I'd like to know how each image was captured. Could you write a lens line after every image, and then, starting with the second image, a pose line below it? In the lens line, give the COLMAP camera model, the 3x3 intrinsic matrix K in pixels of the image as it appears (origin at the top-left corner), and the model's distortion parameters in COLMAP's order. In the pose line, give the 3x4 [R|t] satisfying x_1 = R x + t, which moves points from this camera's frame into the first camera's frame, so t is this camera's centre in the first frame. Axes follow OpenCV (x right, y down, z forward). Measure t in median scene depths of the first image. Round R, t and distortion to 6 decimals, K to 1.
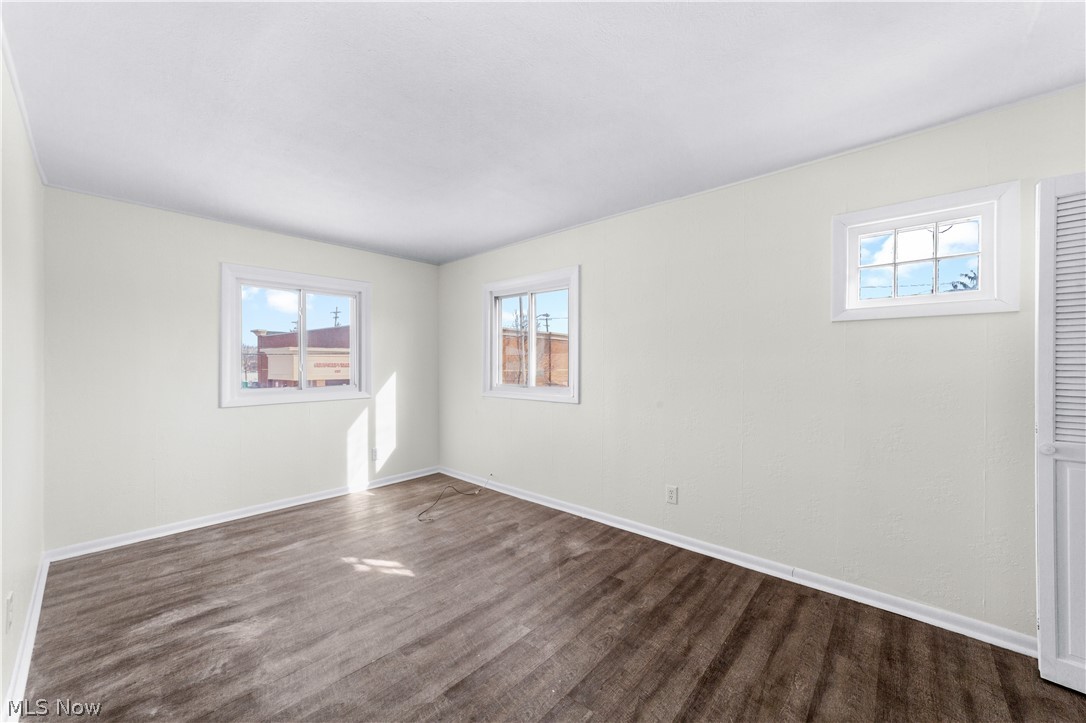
lens RADIAL K [[420.4, 0, 540.7], [0, 420.4, 360.4], [0, 0, 1]] dist [-0.006498, 0.002771]
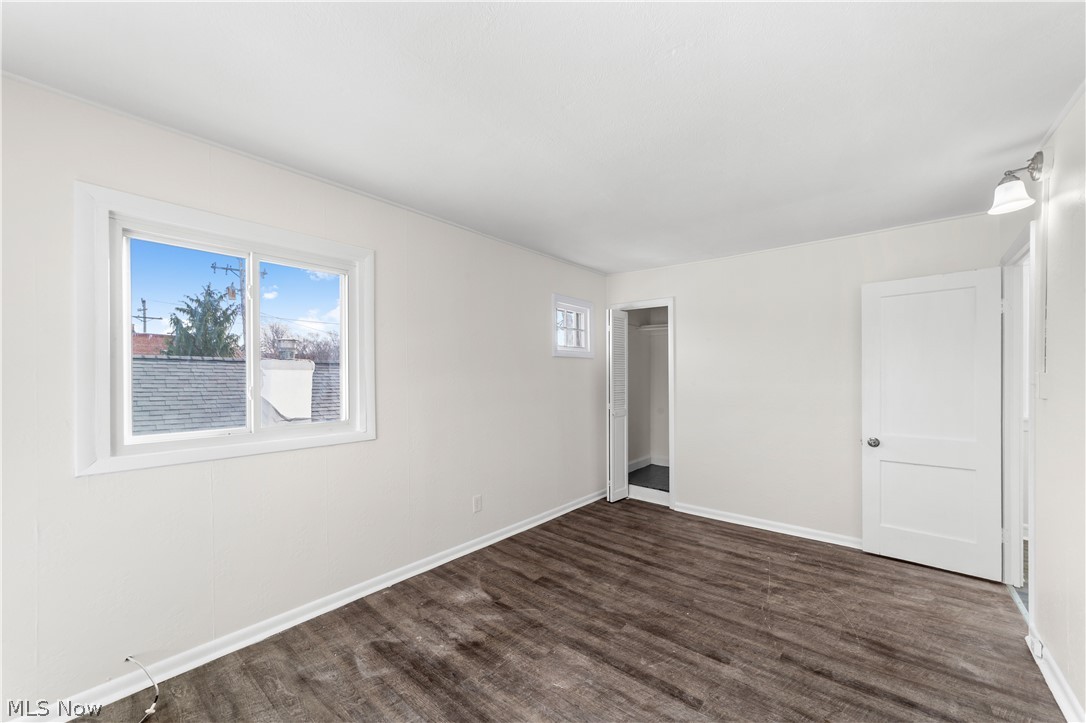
lens RADIAL K [[420.4, 0, 544.5], [0, 420.4, 368.1], [0, 0, 1]] dist [-0.006498, 0.002771]
pose [[-0.040105, 0.017094, 0.999049, -0.899657], [-0.003984, 0.999843, -0.017267, -0.012504], [-0.999188, -0.004672, -0.040030, 1.002736]]
